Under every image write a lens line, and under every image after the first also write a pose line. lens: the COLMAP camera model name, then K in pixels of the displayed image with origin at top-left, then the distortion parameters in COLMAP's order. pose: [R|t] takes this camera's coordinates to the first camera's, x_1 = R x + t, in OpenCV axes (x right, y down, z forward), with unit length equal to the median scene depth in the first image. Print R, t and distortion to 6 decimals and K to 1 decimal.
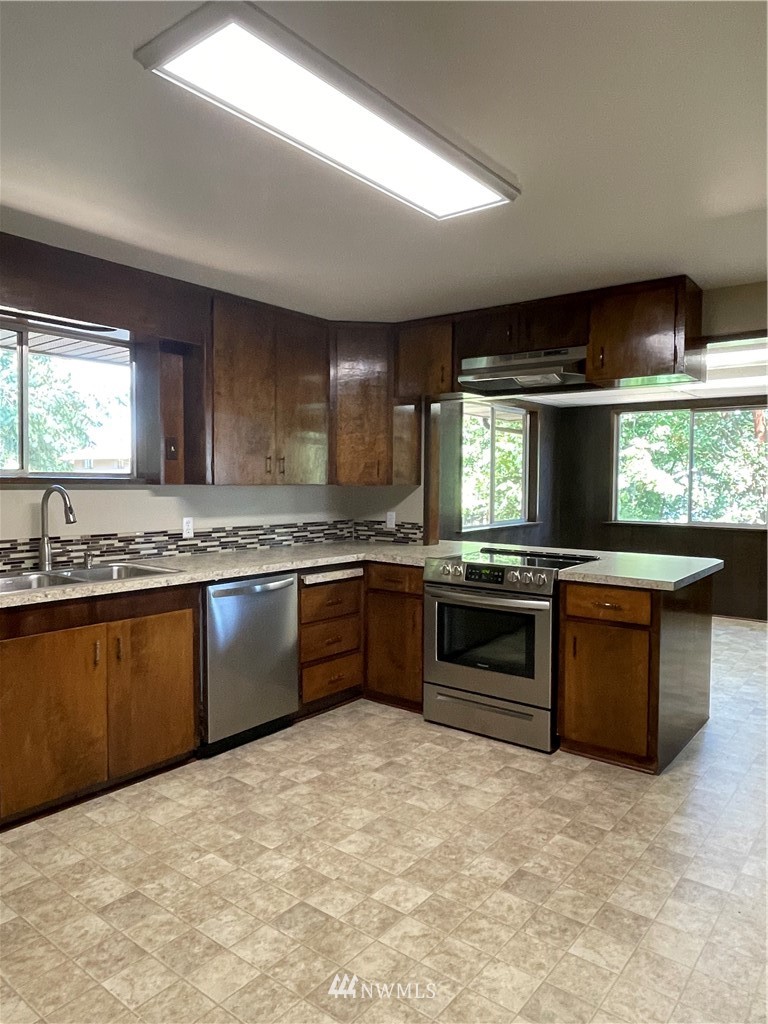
lens RADIAL K [[688.9, 0, 384.0], [0, 688.9, 512.0], [0, 0, 1]] dist [-0.002228, -0.003756]
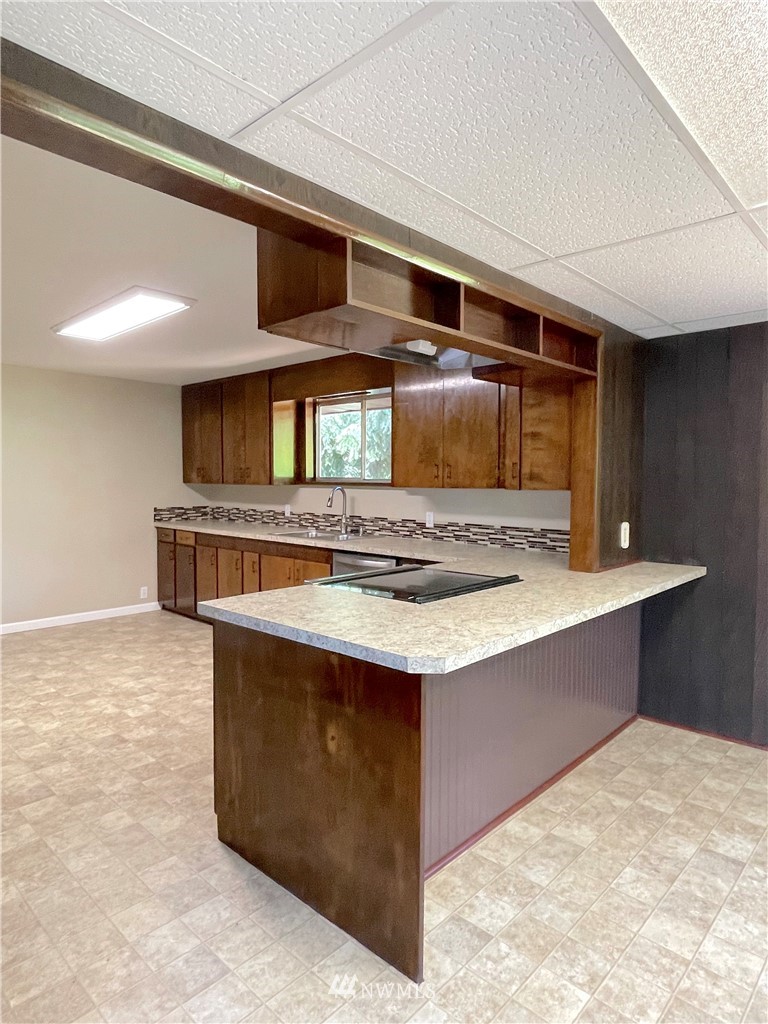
lens RADIAL K [[609.1, 0, 384.0], [0, 609.1, 512.0], [0, 0, 1]] dist [-0.002859, -0.000557]
pose [[-0.086869, 0.047416, -0.995091, 0.906034], [-0.050980, 0.997346, 0.051974, -0.049196], [0.994915, 0.055244, -0.084221, 1.025755]]
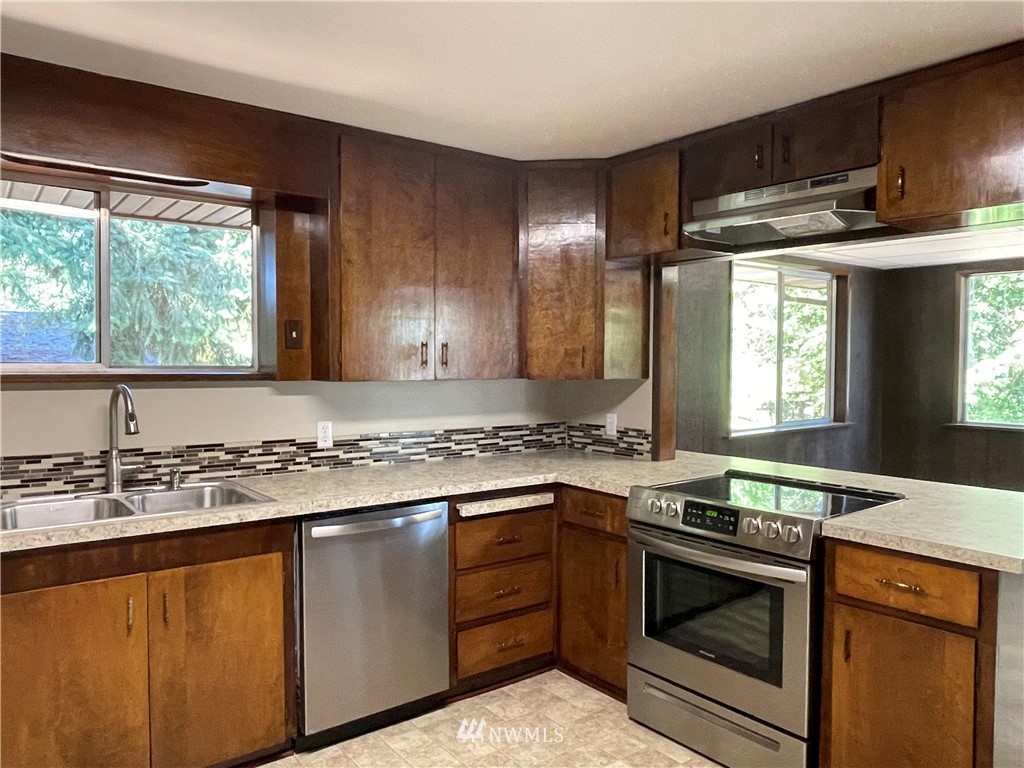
lens RADIAL K [[743.3, 0, 511.3], [0, 743.3, 386.0], [0, 0, 1]] dist [-0.001324, -0.007626]
pose [[0.969311, 0.006368, -0.245755, 0.128392], [-0.008951, 0.999916, -0.009395, -0.026950], [0.245675, 0.011306, 0.969286, 0.239122]]
